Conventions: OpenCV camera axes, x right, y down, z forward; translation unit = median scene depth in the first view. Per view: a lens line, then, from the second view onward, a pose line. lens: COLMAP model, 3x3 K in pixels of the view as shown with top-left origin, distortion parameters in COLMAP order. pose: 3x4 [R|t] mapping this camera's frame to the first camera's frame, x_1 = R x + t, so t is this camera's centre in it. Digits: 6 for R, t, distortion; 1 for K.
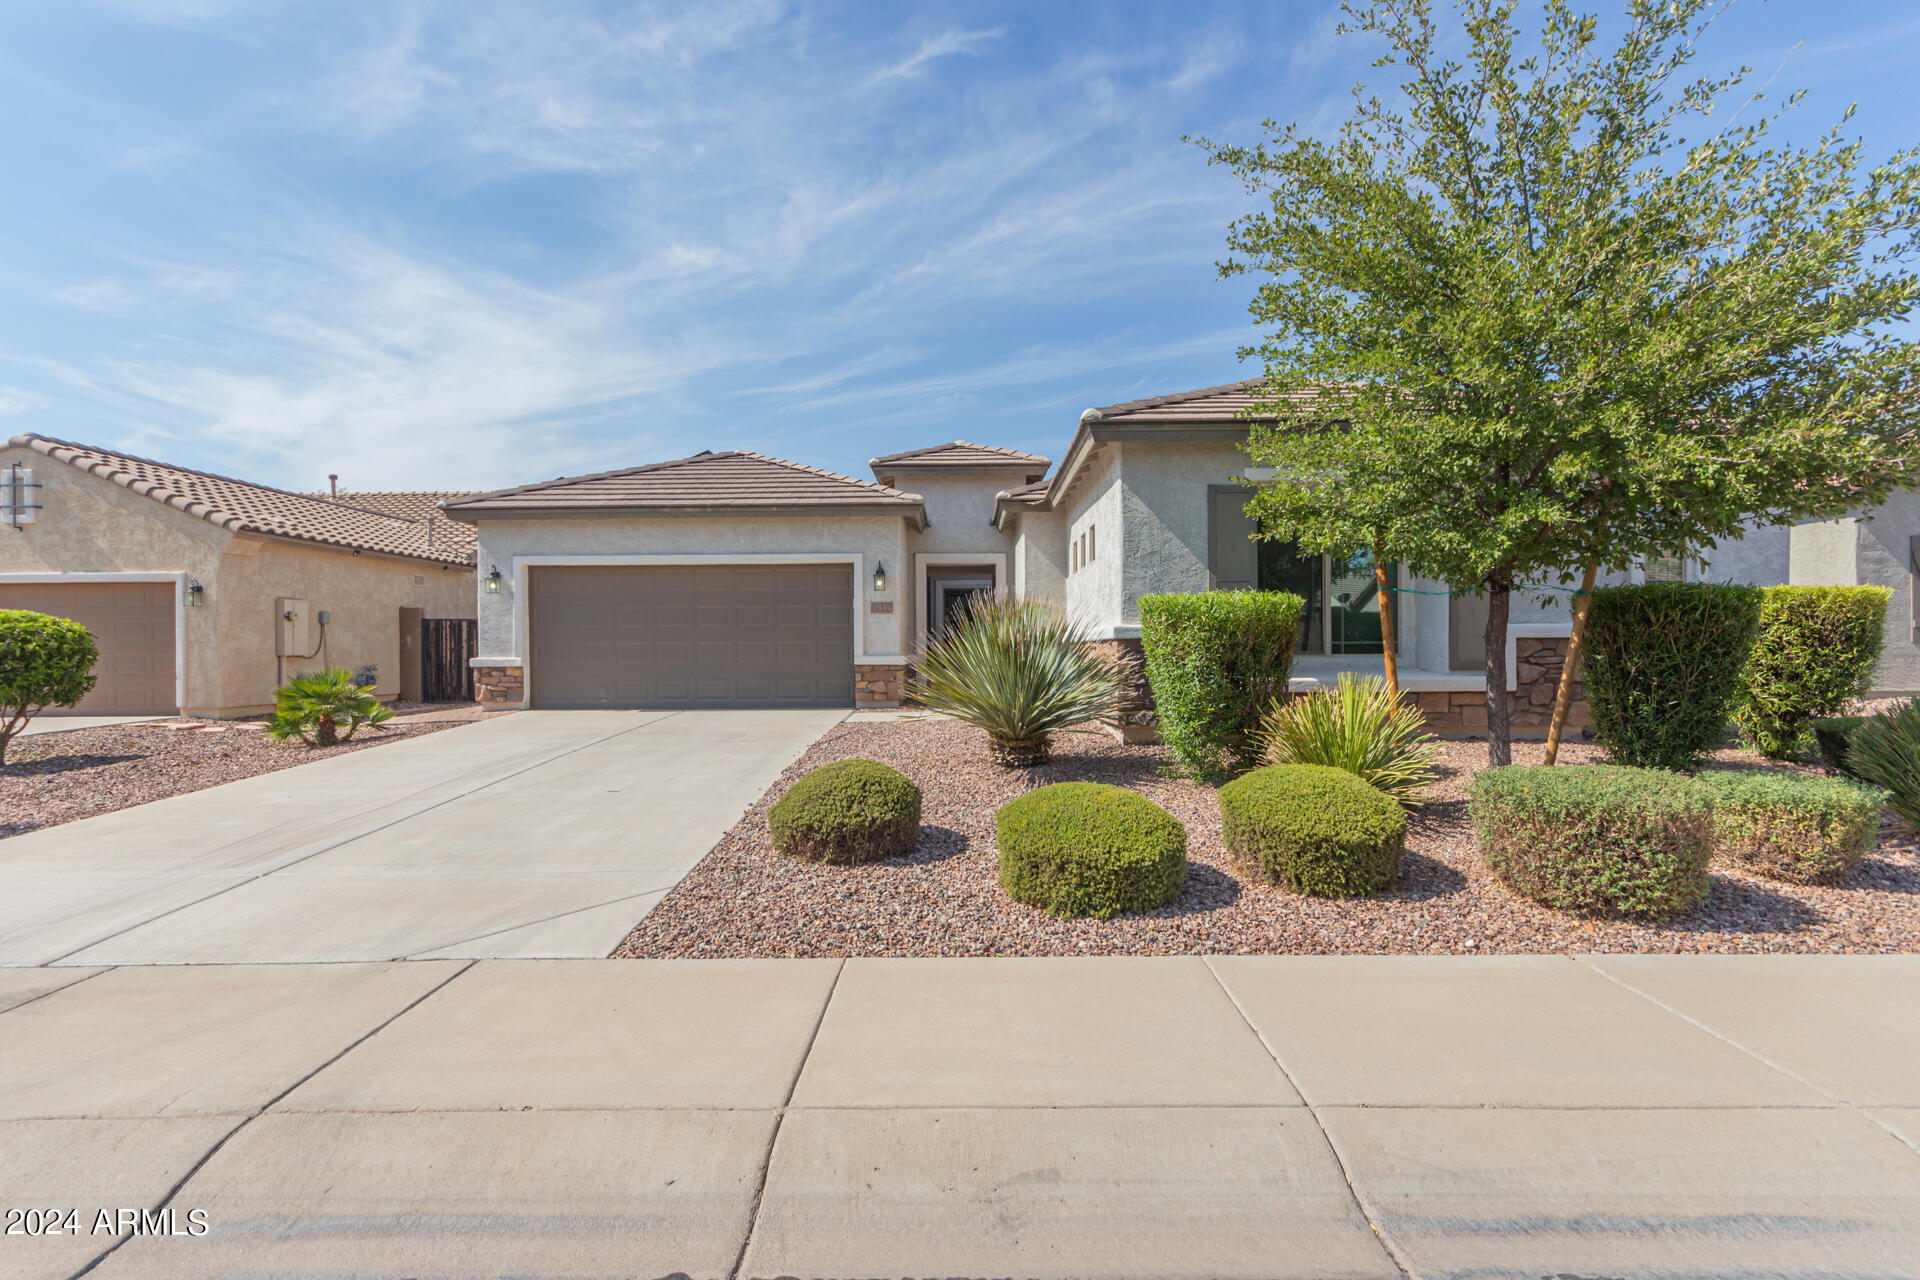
lens RADIAL K [[895.2, 0, 954.9], [0, 895.2, 640.2], [0, 0, 1]] dist [0.003200, 0.000959]
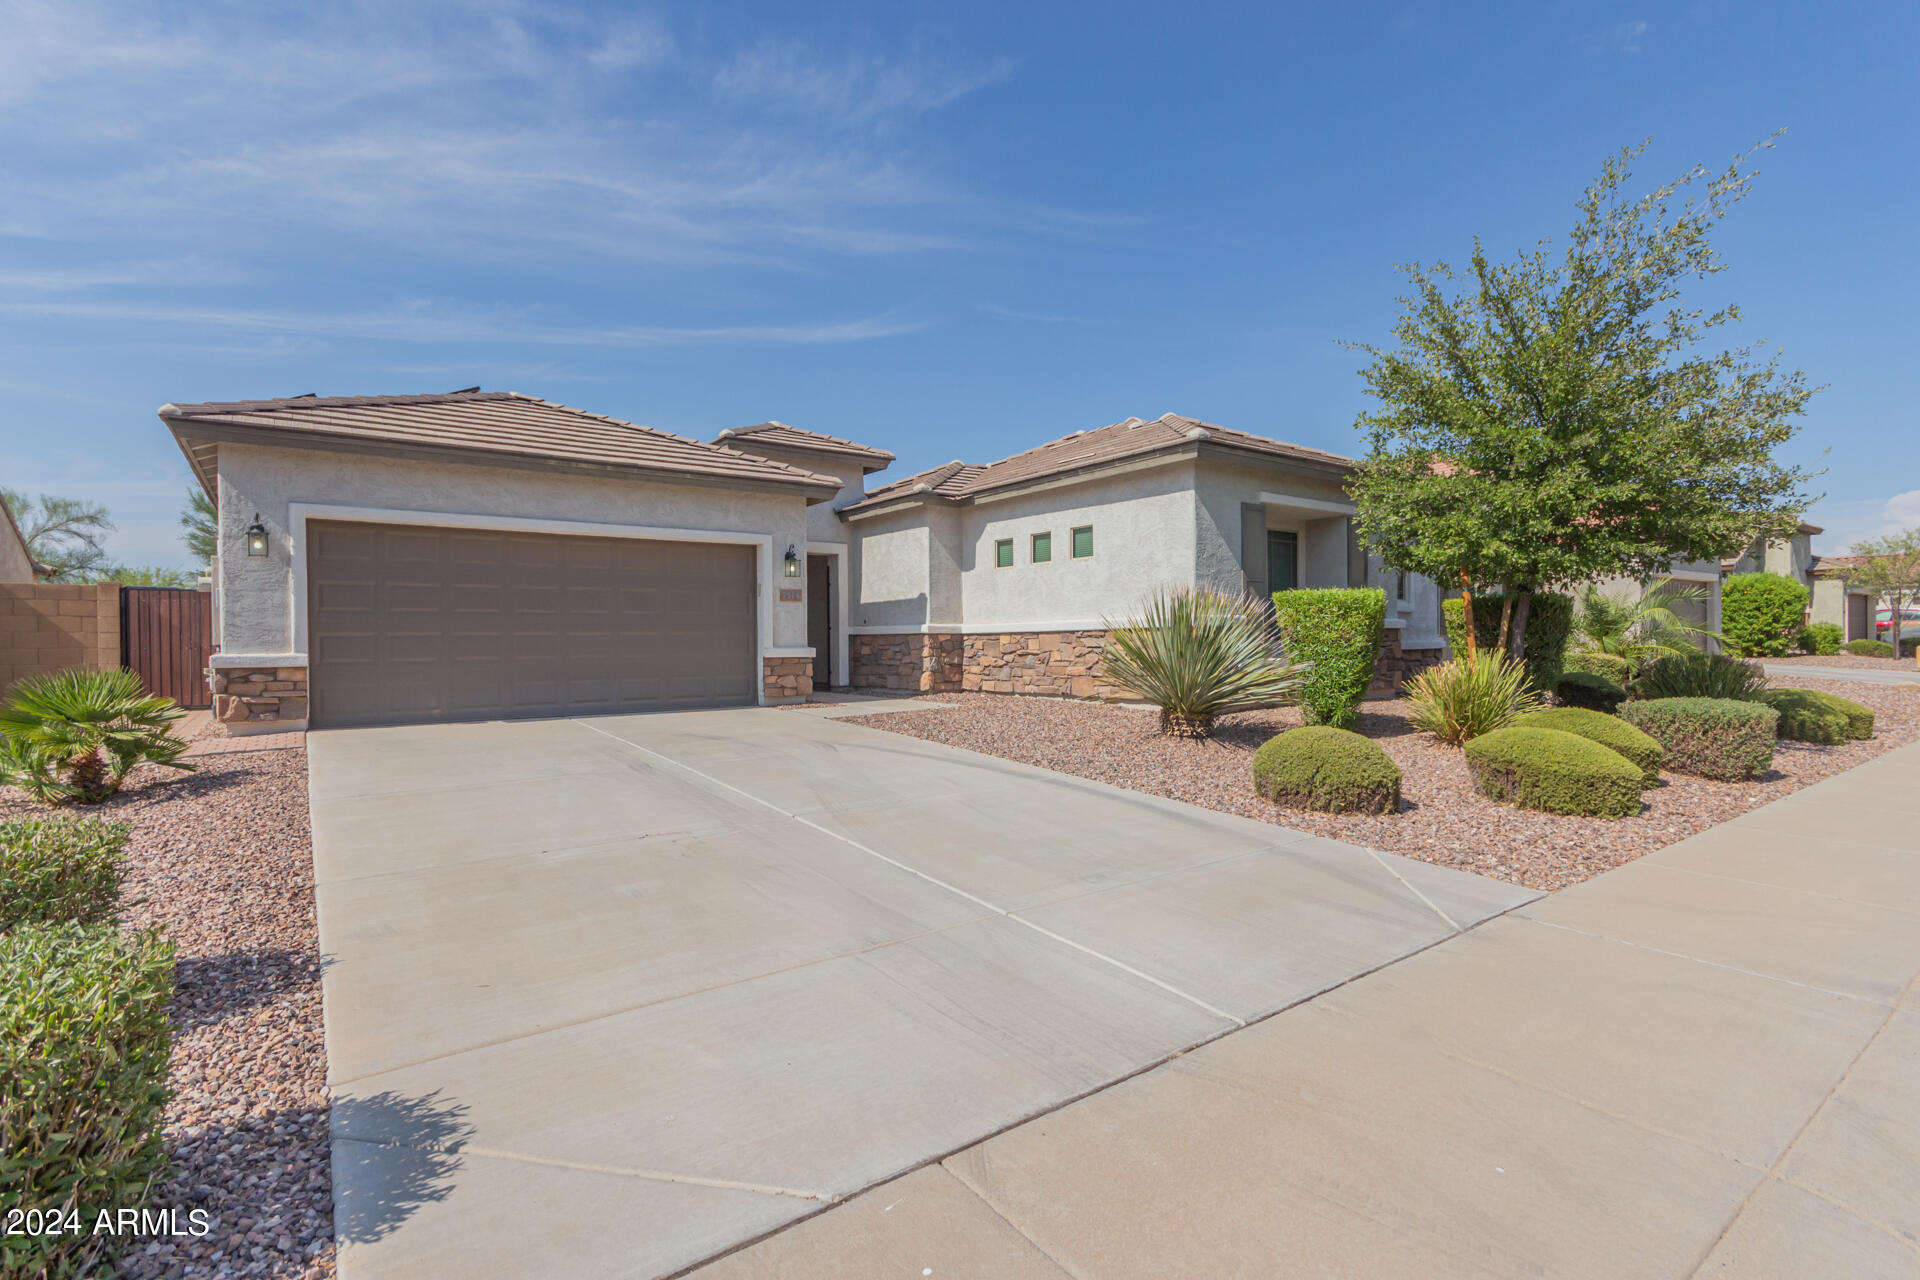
lens RADIAL K [[895.2, 0, 954.9], [0, 895.2, 640.2], [0, 0, 1]] dist [0.003200, 0.000959]
pose [[0.805054, -0.000308, 0.593201, -0.490517], [0.001111, 0.999999, -0.000989, 0.010672], [-0.593200, 0.001456, 0.805053, 0.158046]]
